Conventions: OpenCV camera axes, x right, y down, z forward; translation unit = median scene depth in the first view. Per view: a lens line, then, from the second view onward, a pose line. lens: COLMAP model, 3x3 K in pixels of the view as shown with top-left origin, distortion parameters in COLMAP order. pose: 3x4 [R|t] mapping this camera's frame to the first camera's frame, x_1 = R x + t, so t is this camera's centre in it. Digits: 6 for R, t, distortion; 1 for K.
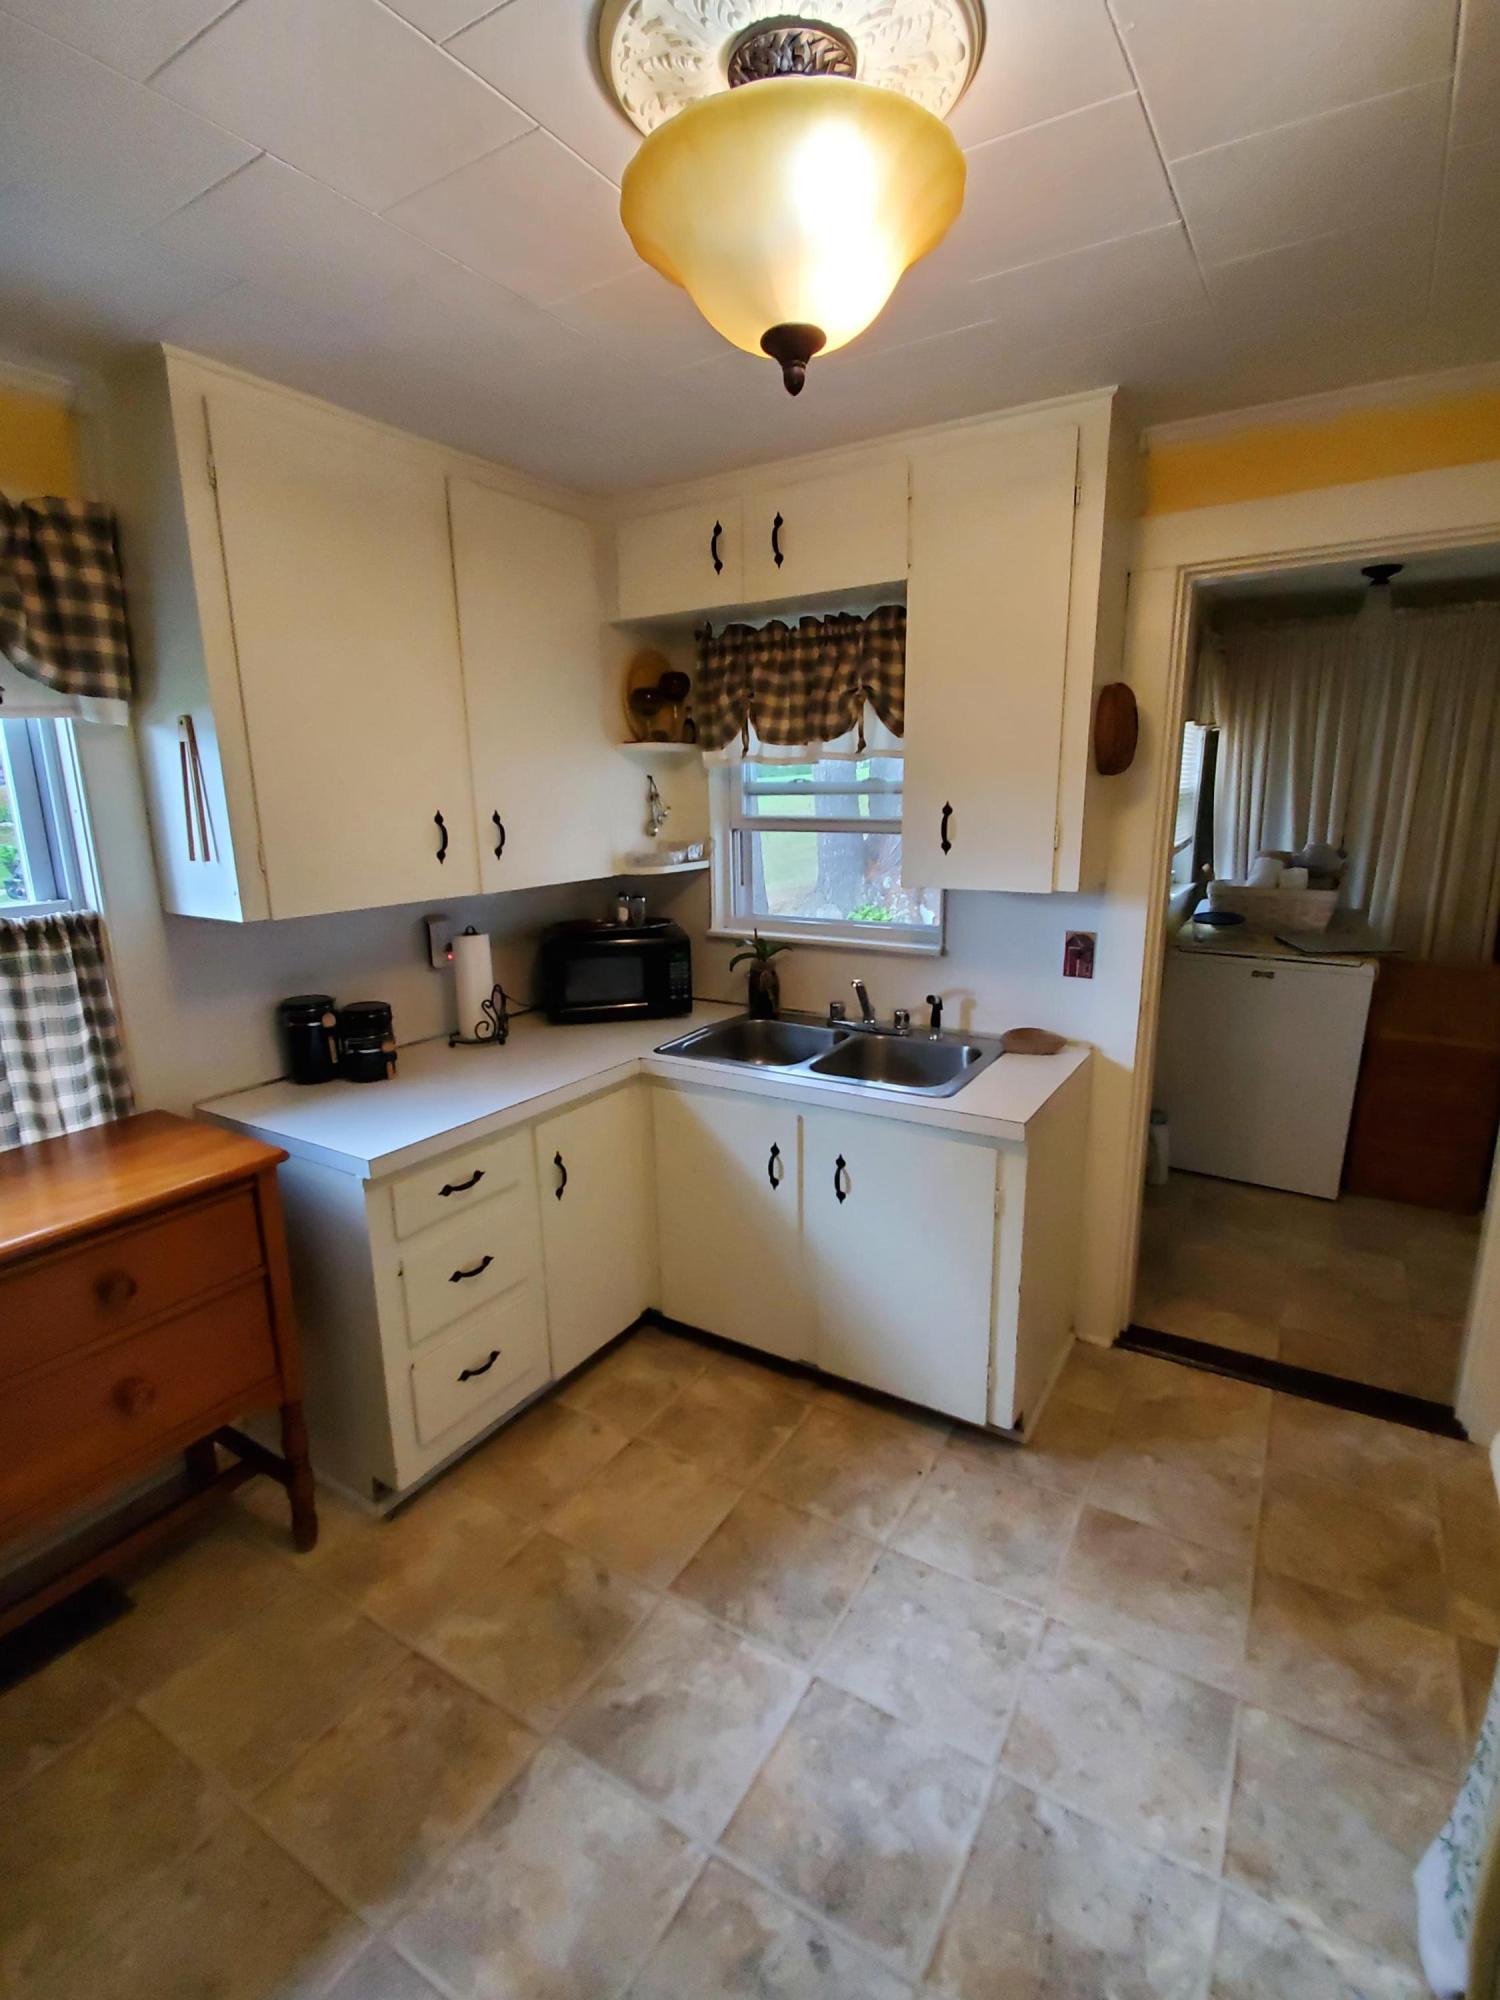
lens RADIAL K [[937.3, 0, 759.4], [0, 937.3, 1003.7], [0, 0, 1]] dist [0.000078, -0.006520]
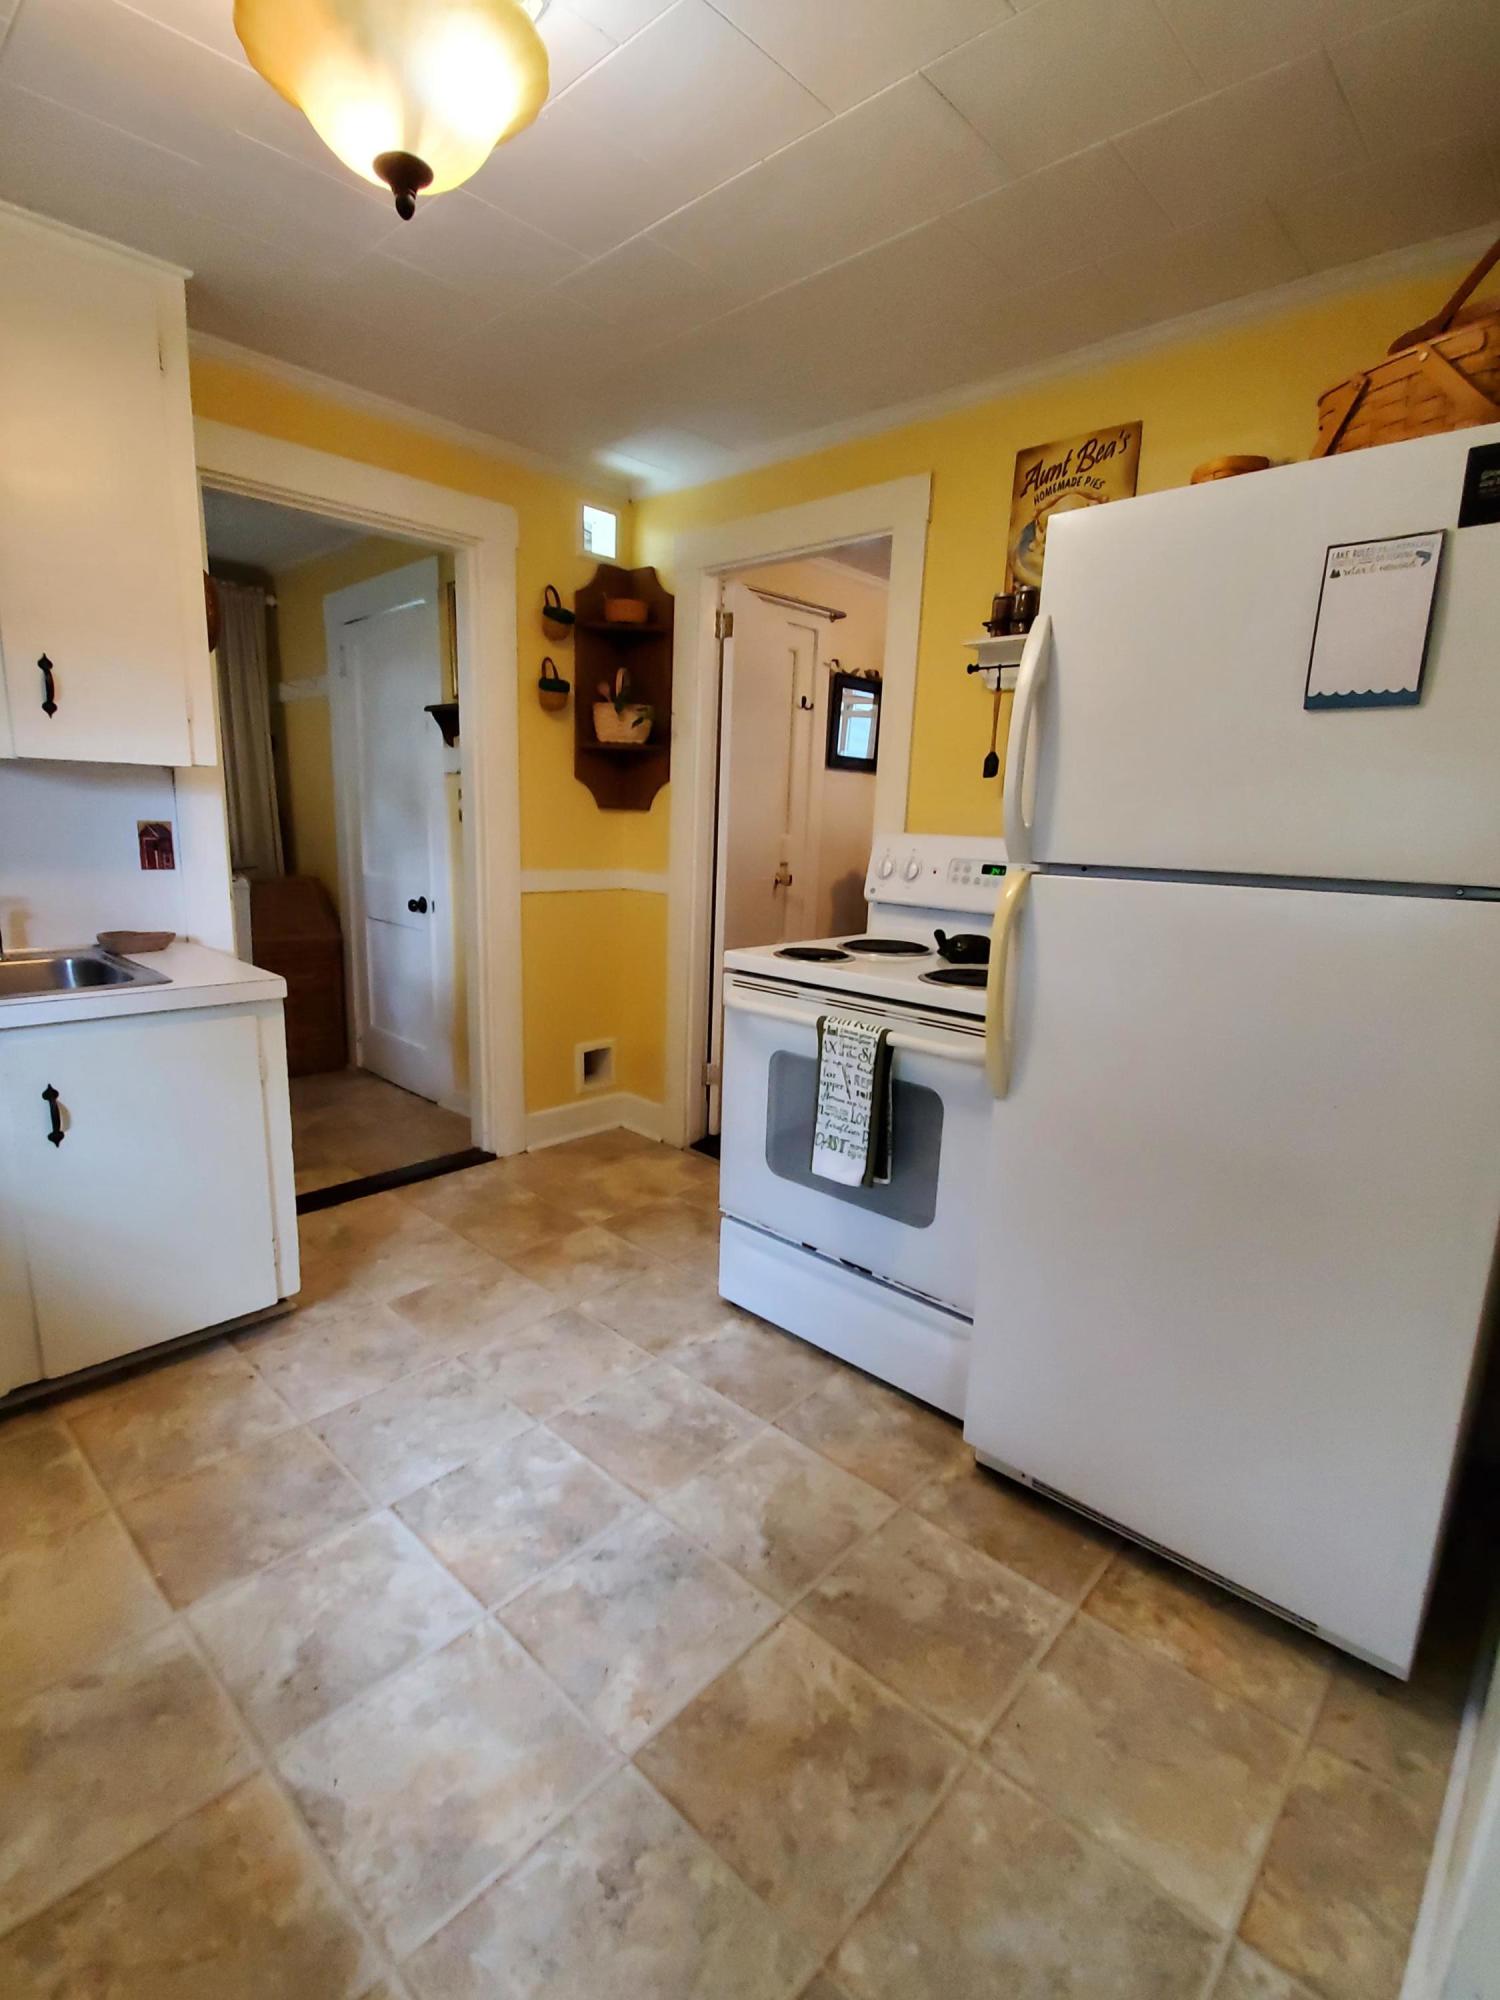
lens RADIAL K [[937.3, 0, 757.2], [0, 937.3, 1000.4], [0, 0, 1]] dist [0.000078, -0.006520]
pose [[0.195501, -0.178768, 0.964272, -0.728366], [0.192357, 0.971137, 0.141042, 0.126167], [-0.961654, 0.157910, 0.224245, 0.307723]]
